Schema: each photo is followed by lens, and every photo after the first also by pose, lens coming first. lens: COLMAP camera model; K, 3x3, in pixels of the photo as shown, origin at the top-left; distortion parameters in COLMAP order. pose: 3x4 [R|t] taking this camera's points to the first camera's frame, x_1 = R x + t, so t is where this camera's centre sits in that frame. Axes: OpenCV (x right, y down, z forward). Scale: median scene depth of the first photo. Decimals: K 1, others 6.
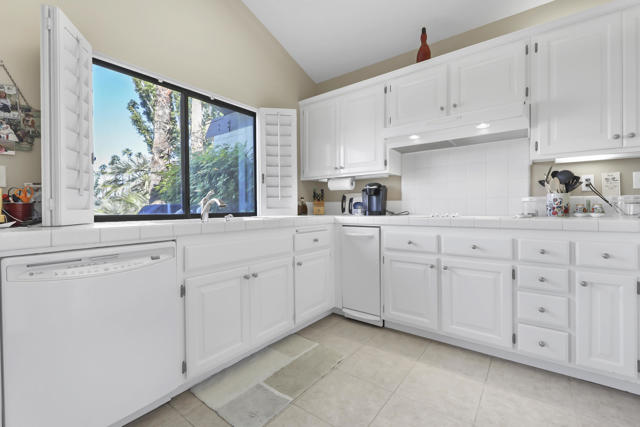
lens RADIAL K [[274.3, 0, 317.9], [0, 274.3, 211.5], [0, 0, 1]] dist [-0.000127, -0.000041]
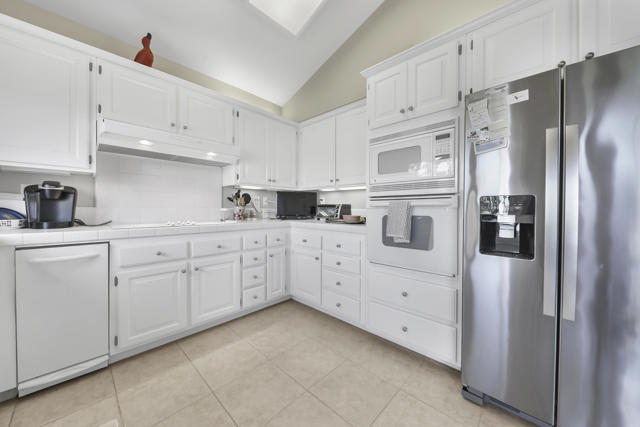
lens RADIAL K [[229.1, 0, 318.2], [0, 229.1, 210.7], [0, 0, 1]] dist [-0.011505, -0.000401]
pose [[0.098304, -0.003933, 0.995149, -0.441043], [0.003774, 0.999986, 0.003580, -0.042336], [-0.995149, 0.003404, 0.098318, 0.387990]]
